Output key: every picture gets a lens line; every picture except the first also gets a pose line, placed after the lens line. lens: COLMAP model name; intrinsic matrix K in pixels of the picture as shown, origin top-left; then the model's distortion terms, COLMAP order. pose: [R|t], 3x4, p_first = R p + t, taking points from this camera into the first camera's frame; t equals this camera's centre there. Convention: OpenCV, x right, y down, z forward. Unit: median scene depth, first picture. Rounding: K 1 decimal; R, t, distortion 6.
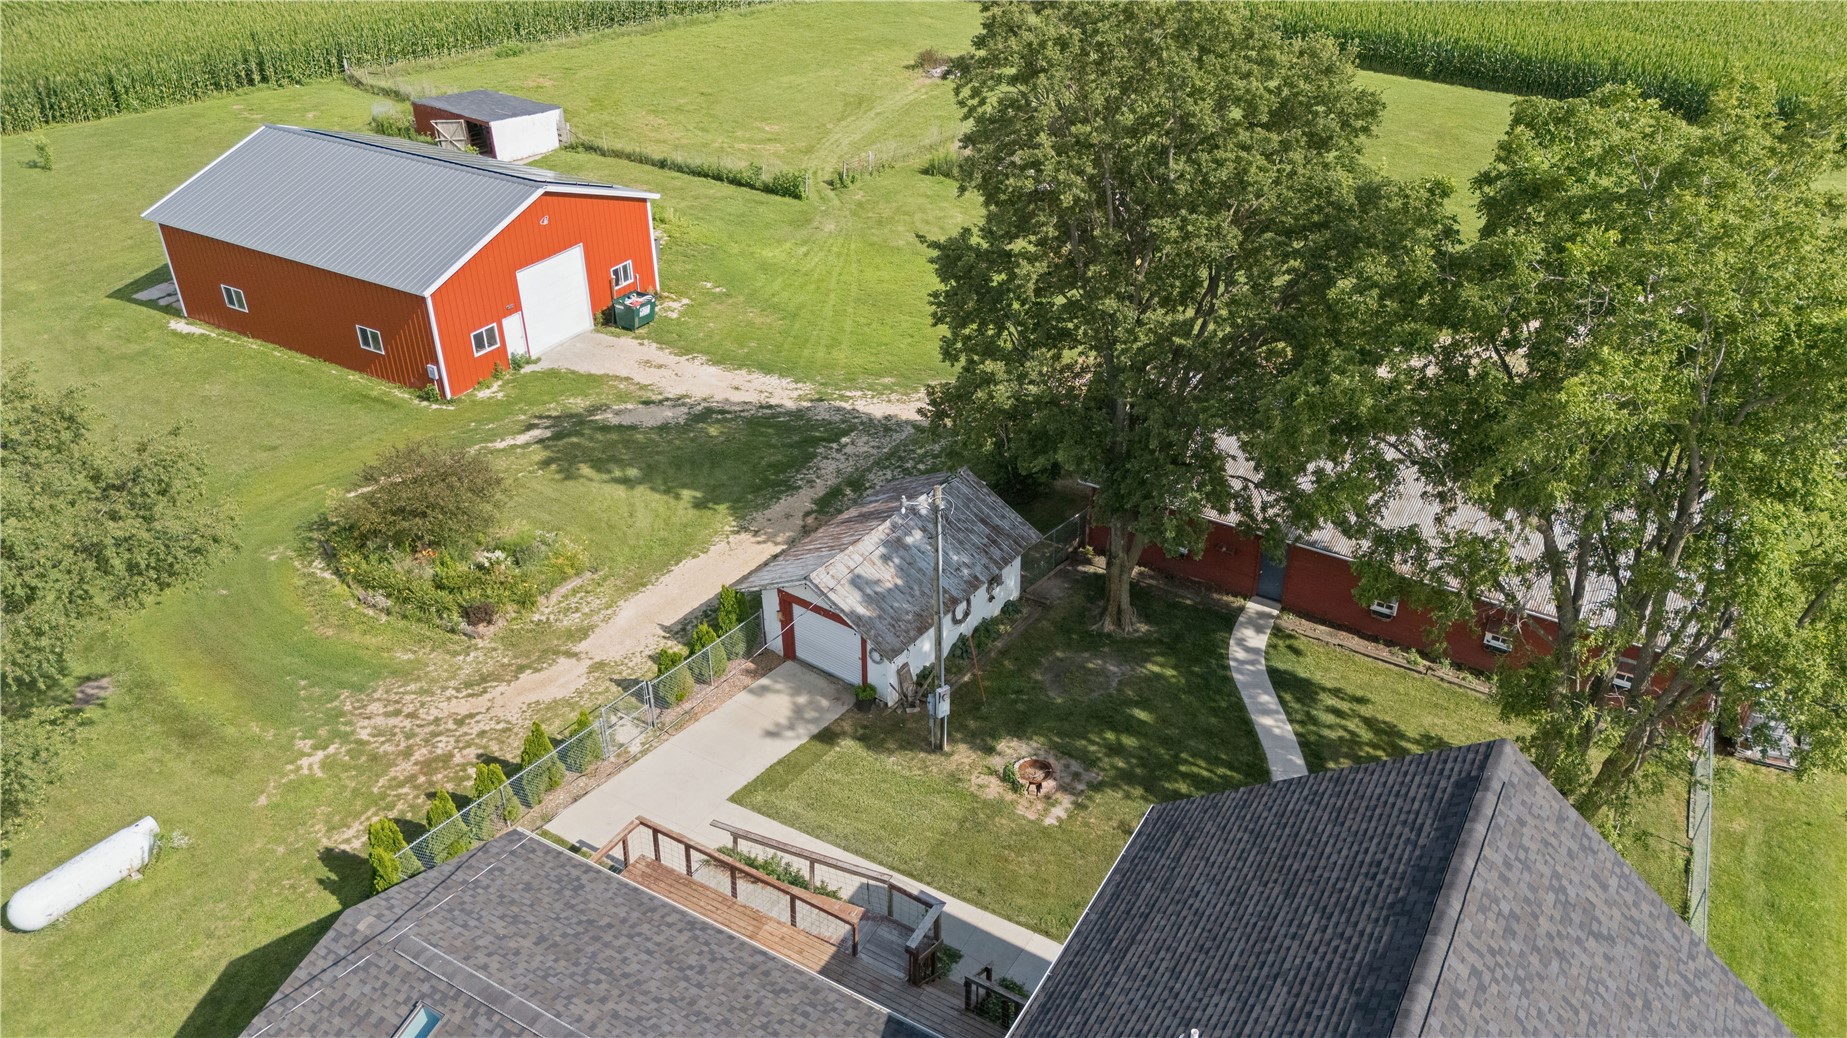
lens RADIAL K [[1330.7, 0, 924.8], [0, 1330.7, 519.2], [0, 0, 1]] dist [0.013398, 0.000119]
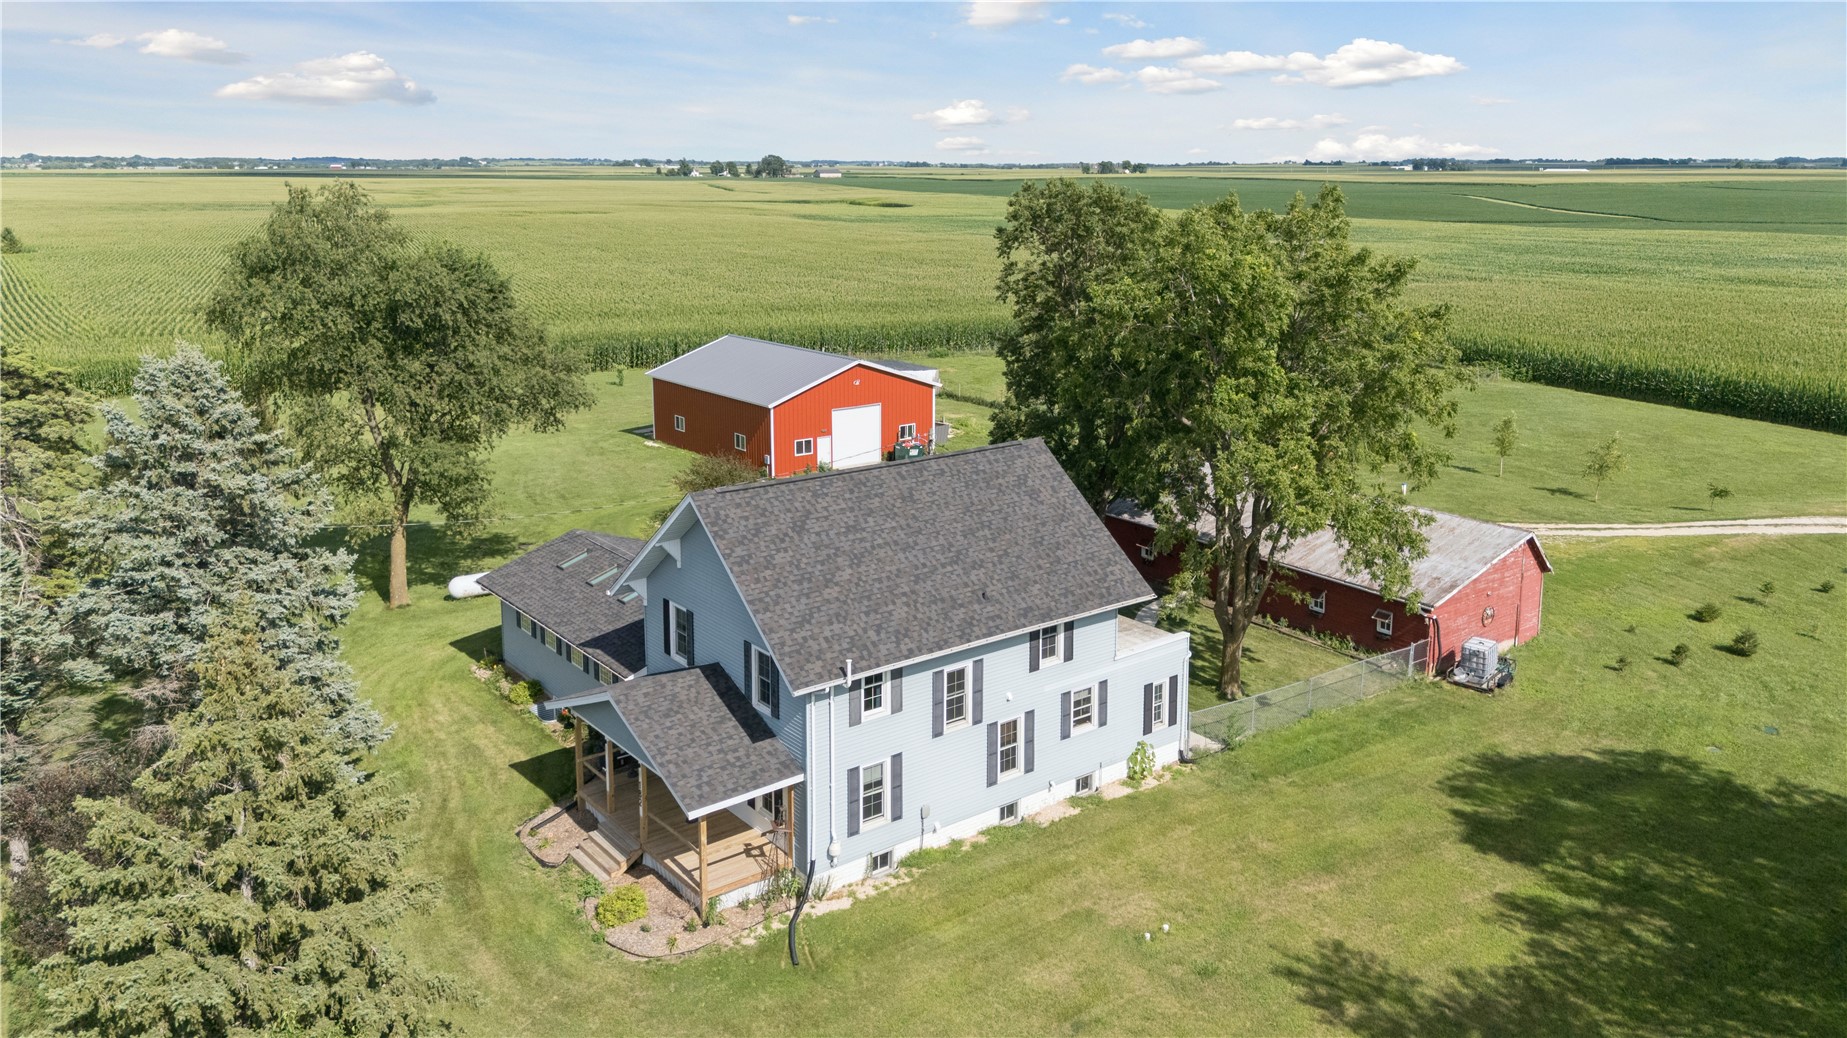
lens RADIAL K [[1330.7, 0, 939.8], [0, 1330.7, 524.8], [0, 0, 1]] dist [0.013398, 0.000119]
pose [[0.926934, 0.092306, -0.363694, 0.391295], [-0.194559, 0.947028, -0.255508, 0.315999], [0.320843, 0.307598, 0.895792, -0.322254]]
